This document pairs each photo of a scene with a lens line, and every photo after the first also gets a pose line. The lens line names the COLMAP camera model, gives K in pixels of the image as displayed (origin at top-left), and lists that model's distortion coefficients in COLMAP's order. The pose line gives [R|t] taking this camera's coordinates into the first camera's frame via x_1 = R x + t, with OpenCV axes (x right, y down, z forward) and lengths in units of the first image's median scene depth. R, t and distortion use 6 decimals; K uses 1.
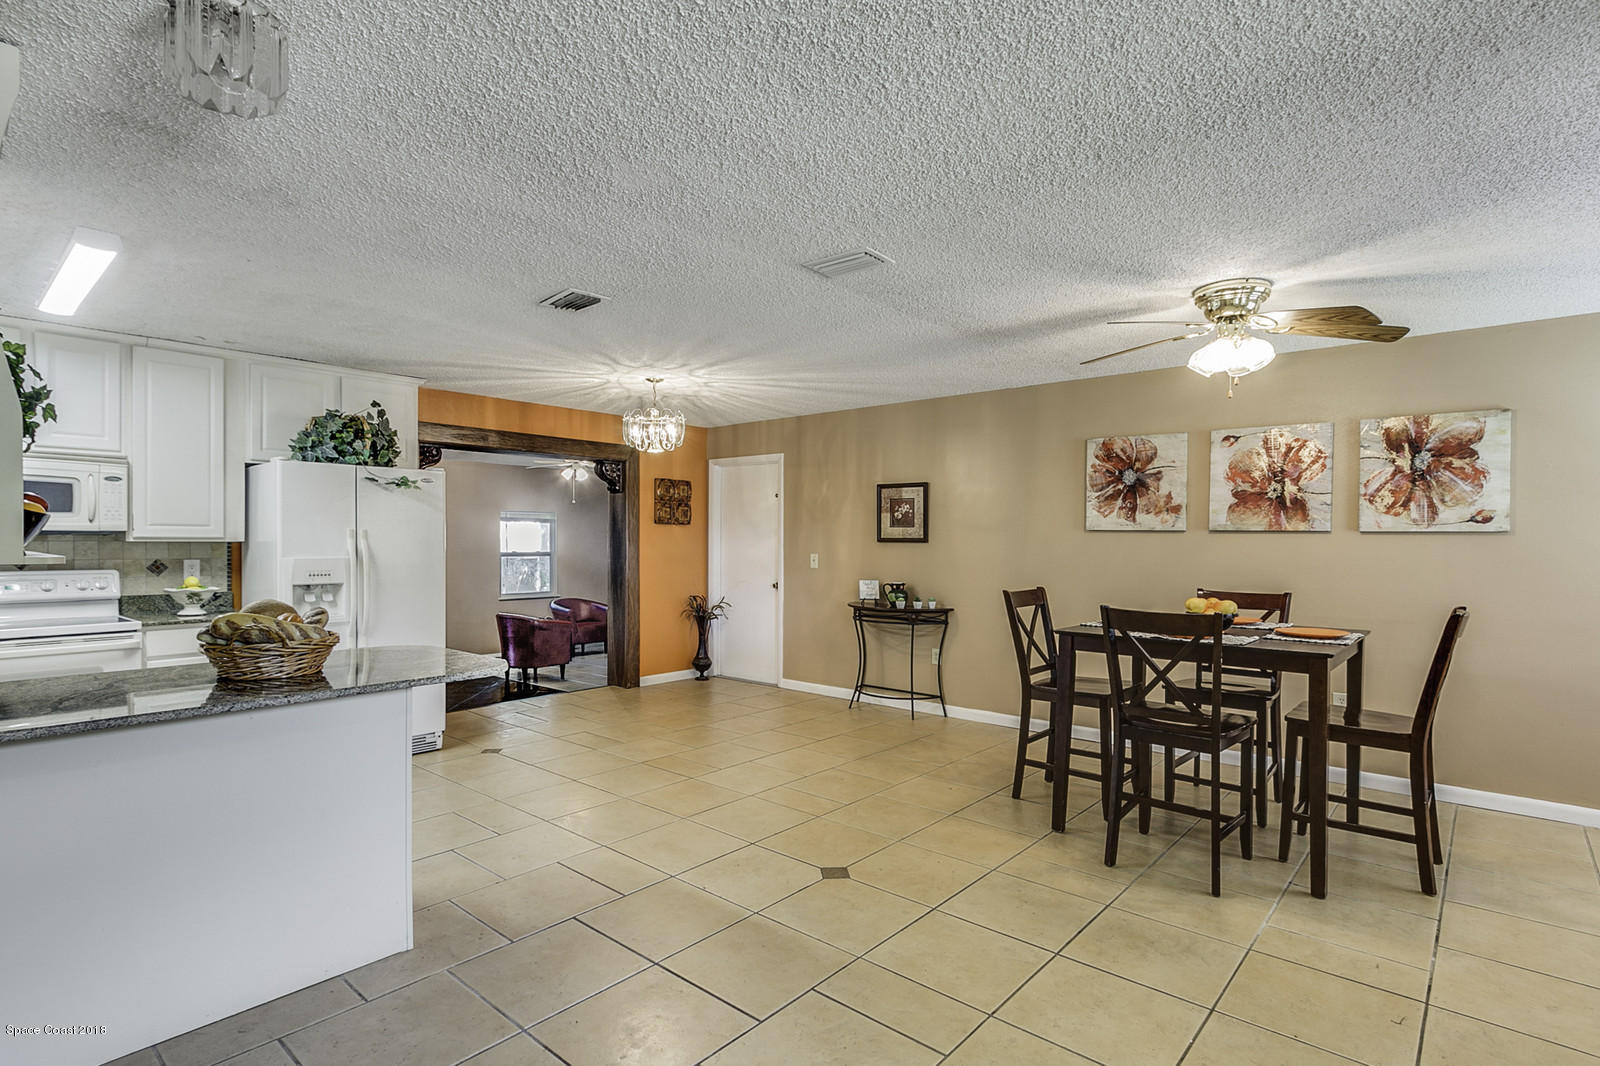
lens RADIAL K [[780.8, 0, 794.8], [0, 780.8, 548.6], [0, 0, 1]] dist [0.002022, -0.001067]
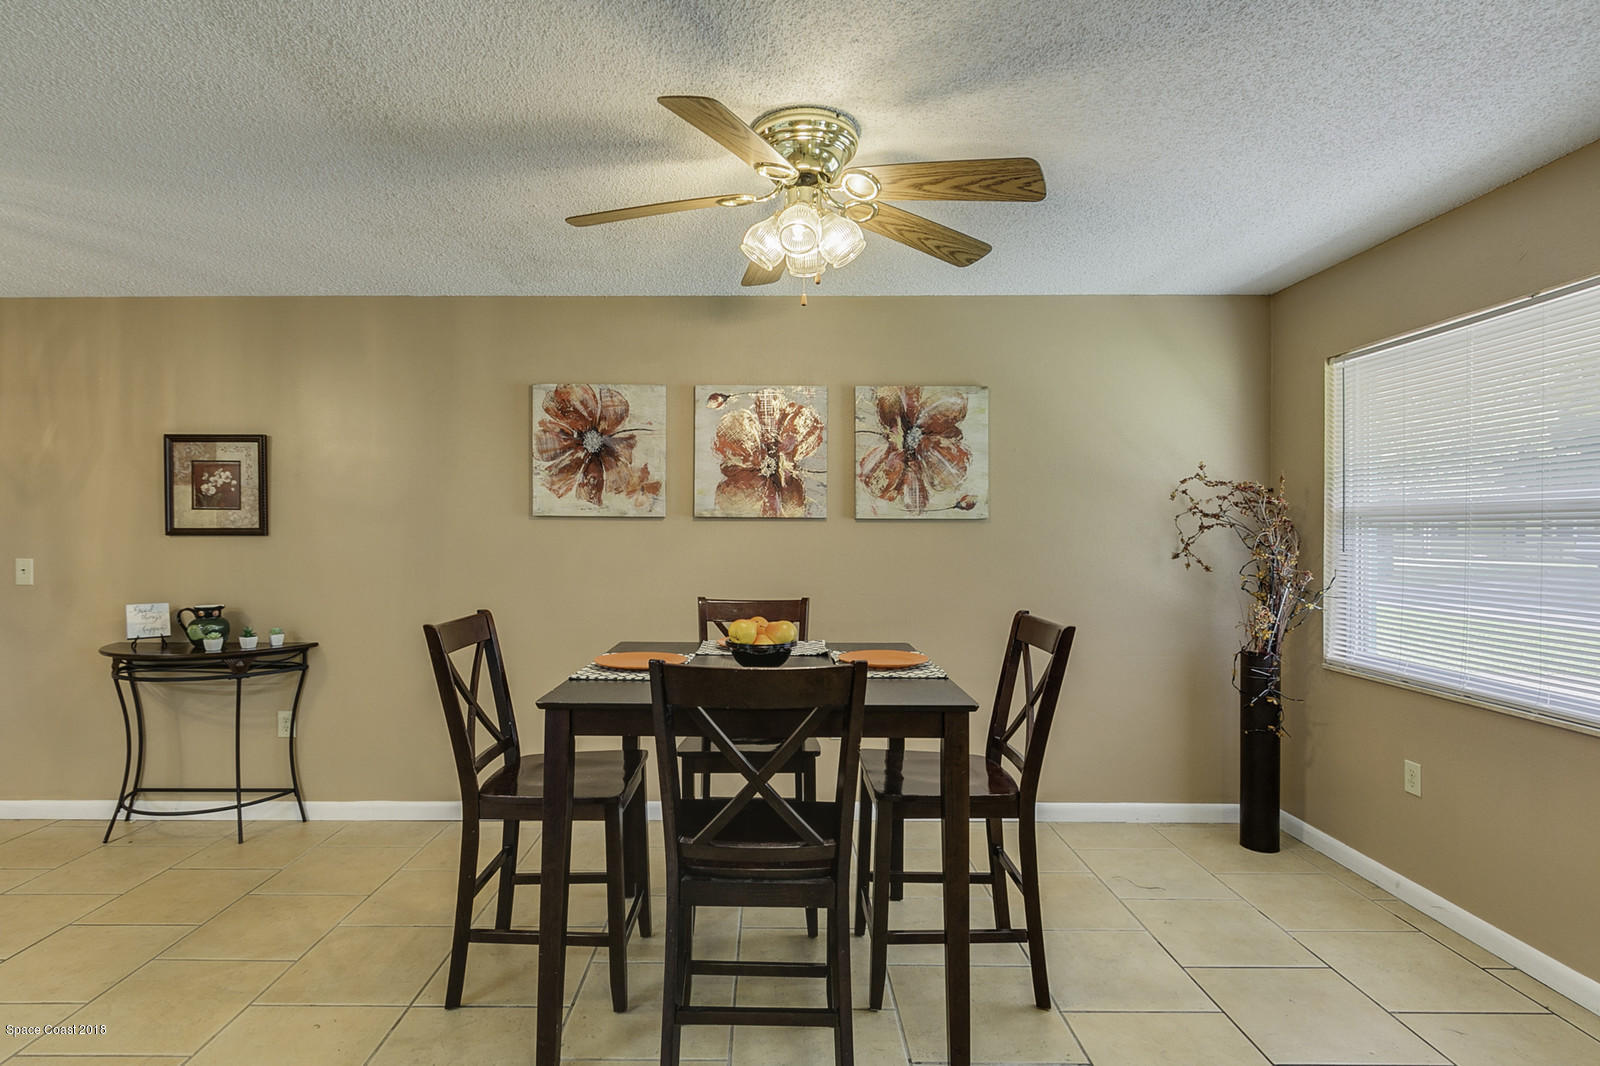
lens RADIAL K [[808.5, 0, 757.9], [0, 808.5, 537.3], [0, 0, 1]] dist [0.010904, -0.000965]
pose [[0.763091, -0.010592, 0.646205, 0.073471], [0.011679, 0.999928, 0.002598, -0.004879], [-0.646186, 0.005565, 0.763160, 0.377740]]
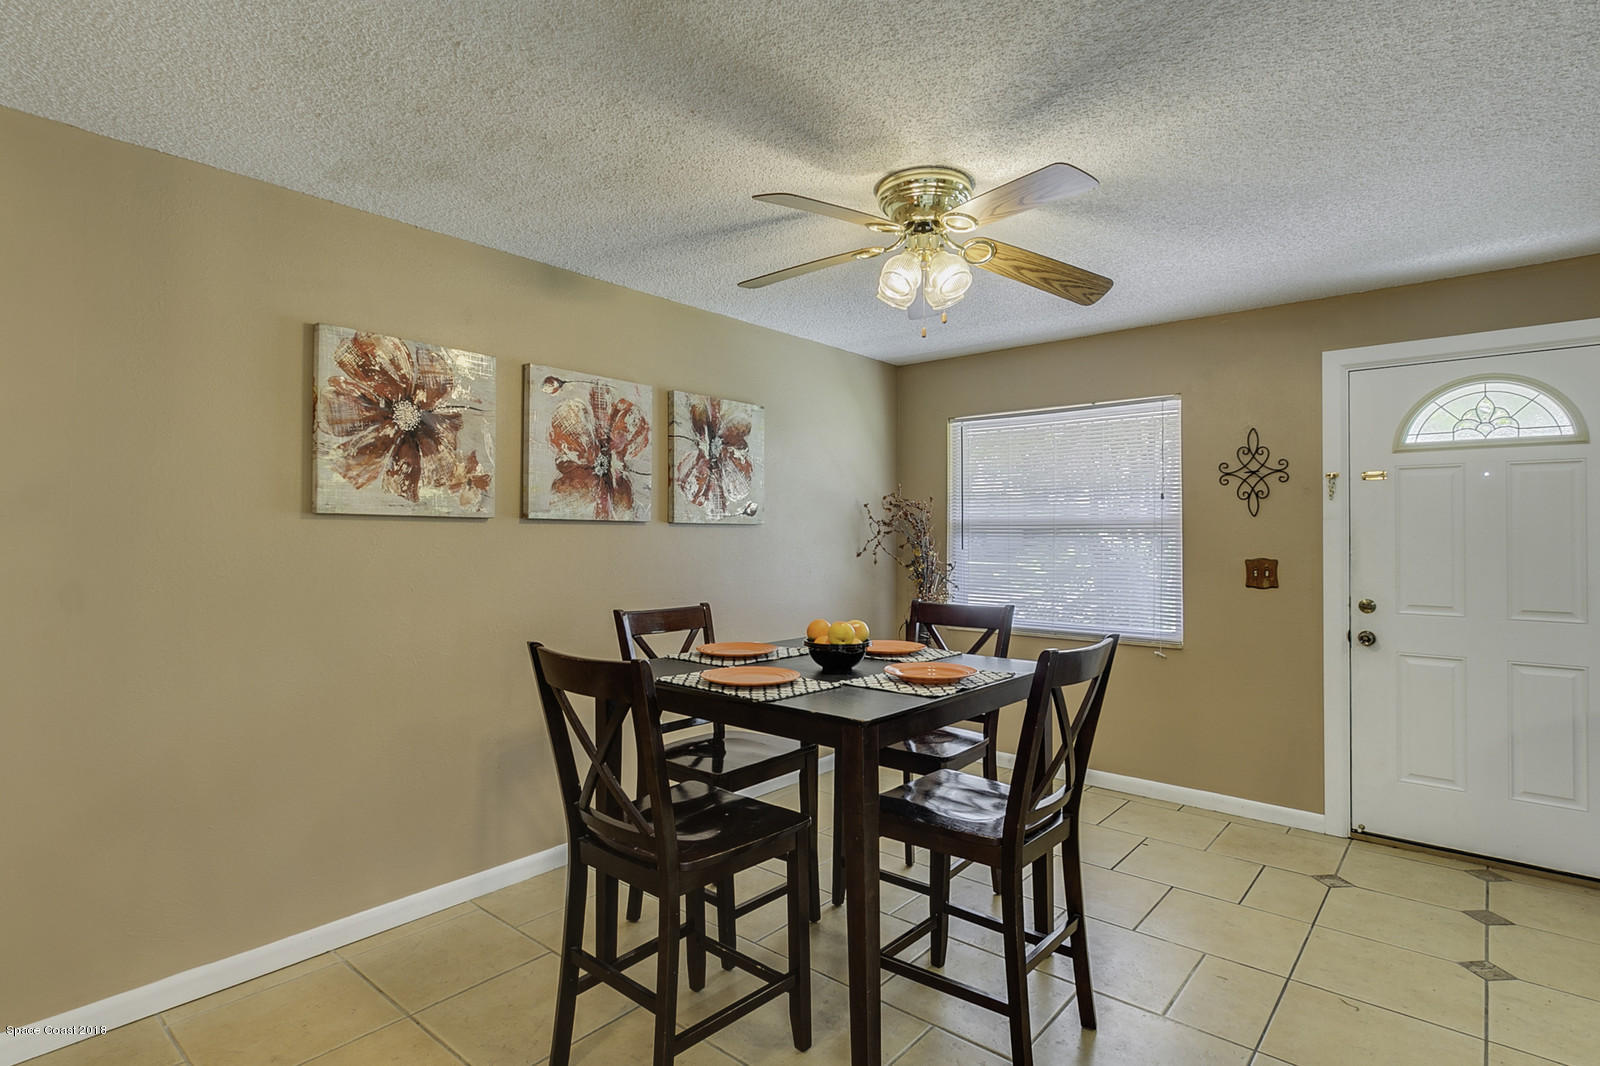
lens RADIAL K [[815.5, 0, 800.0], [0, 815.5, 533.0], [0, 0, 1]] dist [0.001478, -0.001523]
pose [[-0.010660, -0.003666, 0.999936, -0.145745], [0.009748, 0.999945, 0.003770, -0.012232], [-0.999896, 0.009788, -0.010624, 0.818683]]
